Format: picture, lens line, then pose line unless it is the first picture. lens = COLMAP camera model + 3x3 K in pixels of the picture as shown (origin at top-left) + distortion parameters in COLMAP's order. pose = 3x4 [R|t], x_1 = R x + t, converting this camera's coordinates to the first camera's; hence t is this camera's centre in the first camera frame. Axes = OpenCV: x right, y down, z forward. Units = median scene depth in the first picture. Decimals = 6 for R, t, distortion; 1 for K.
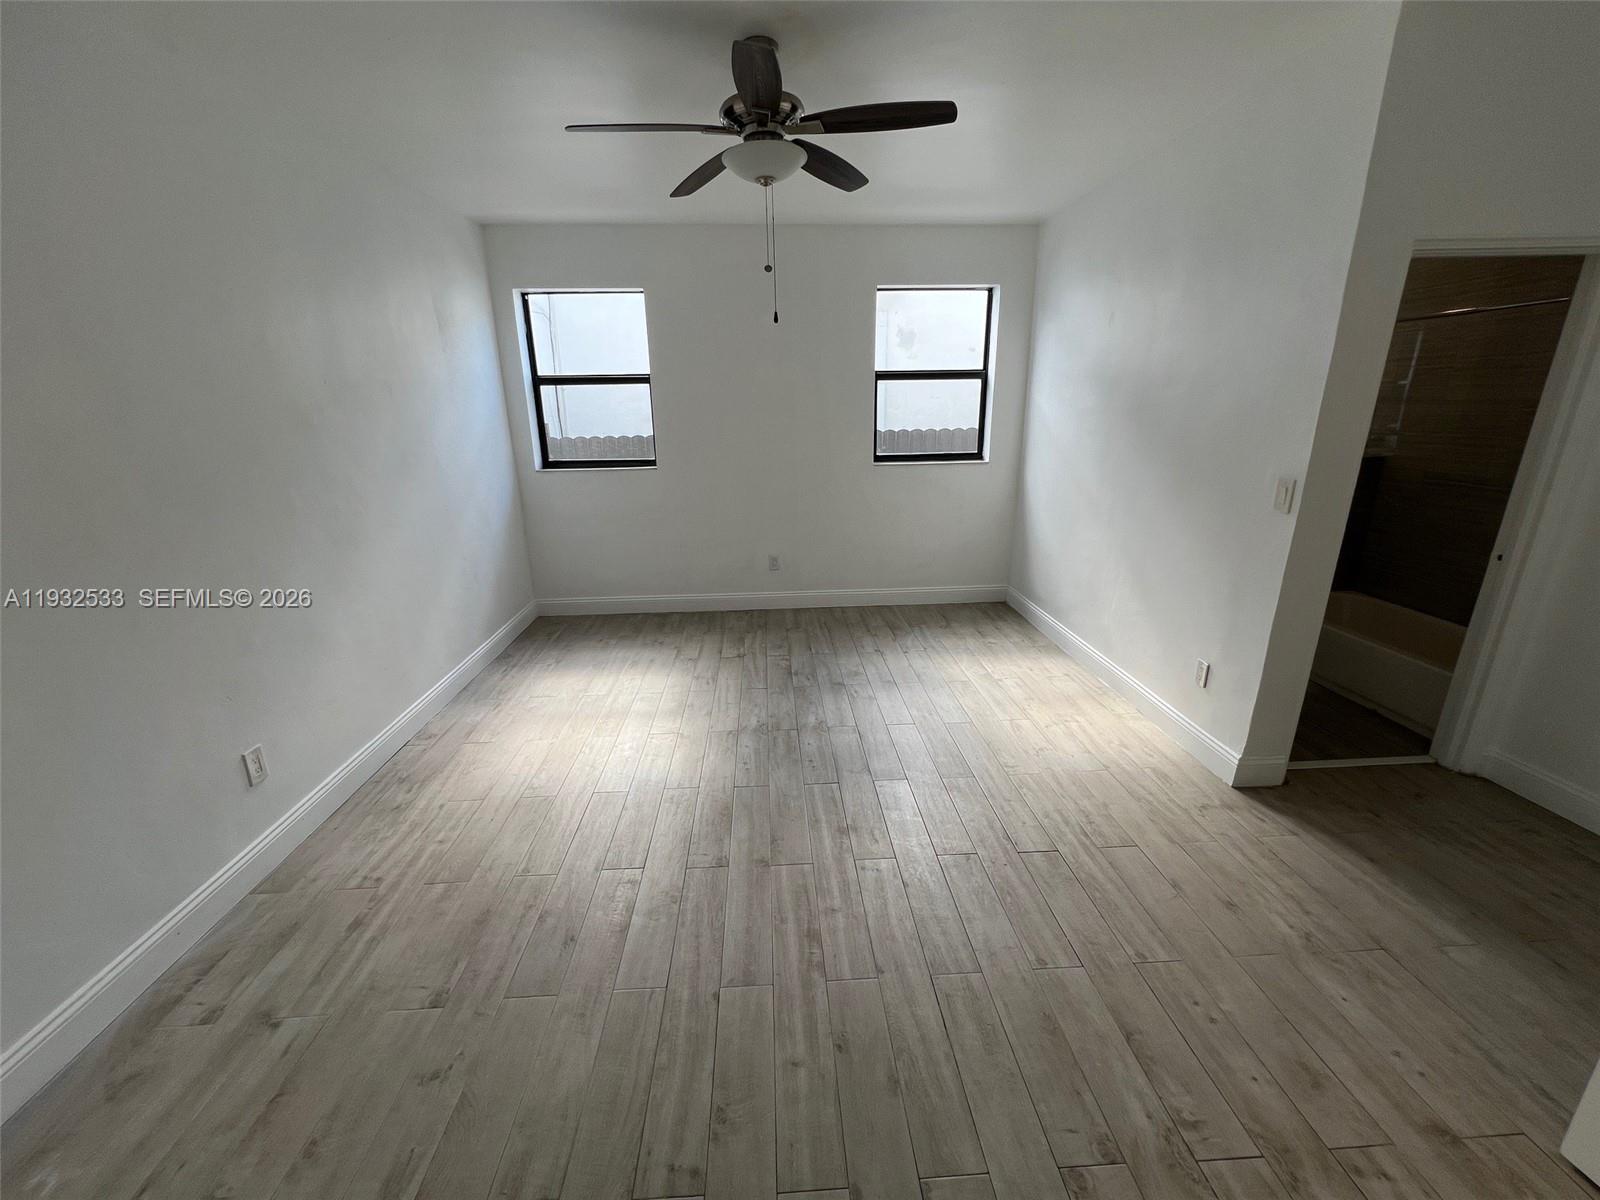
lens RADIAL K [[639.1, 0, 793.9], [0, 639.1, 603.6], [0, 0, 1]] dist [-0.002055, 0.000352]
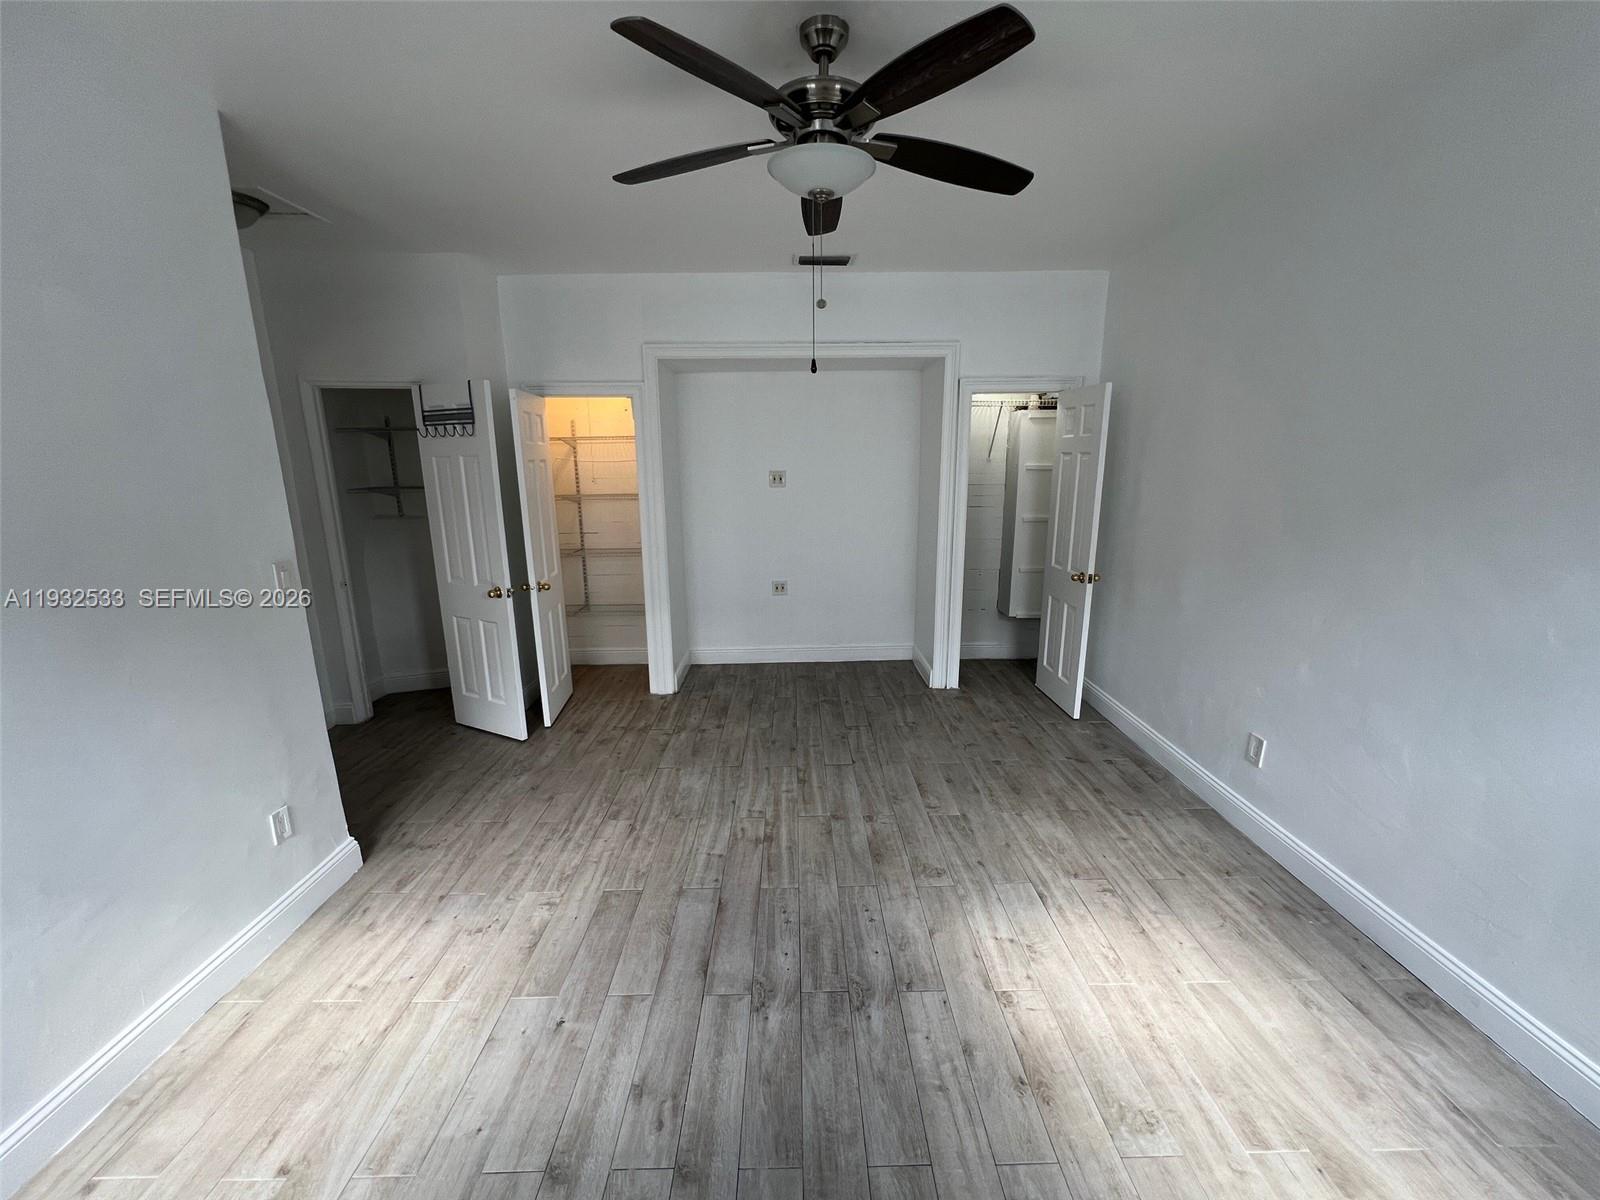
lens RADIAL K [[639.1, 0, 804.8], [0, 639.1, 602.6], [0, 0, 1]] dist [-0.002055, 0.000352]
pose [[-0.999192, 0.019953, 0.034878, -0.037422], [0.034710, 0.865905, 0.499003, -0.599960], [-0.020244, 0.499810, -0.865898, 1.863525]]
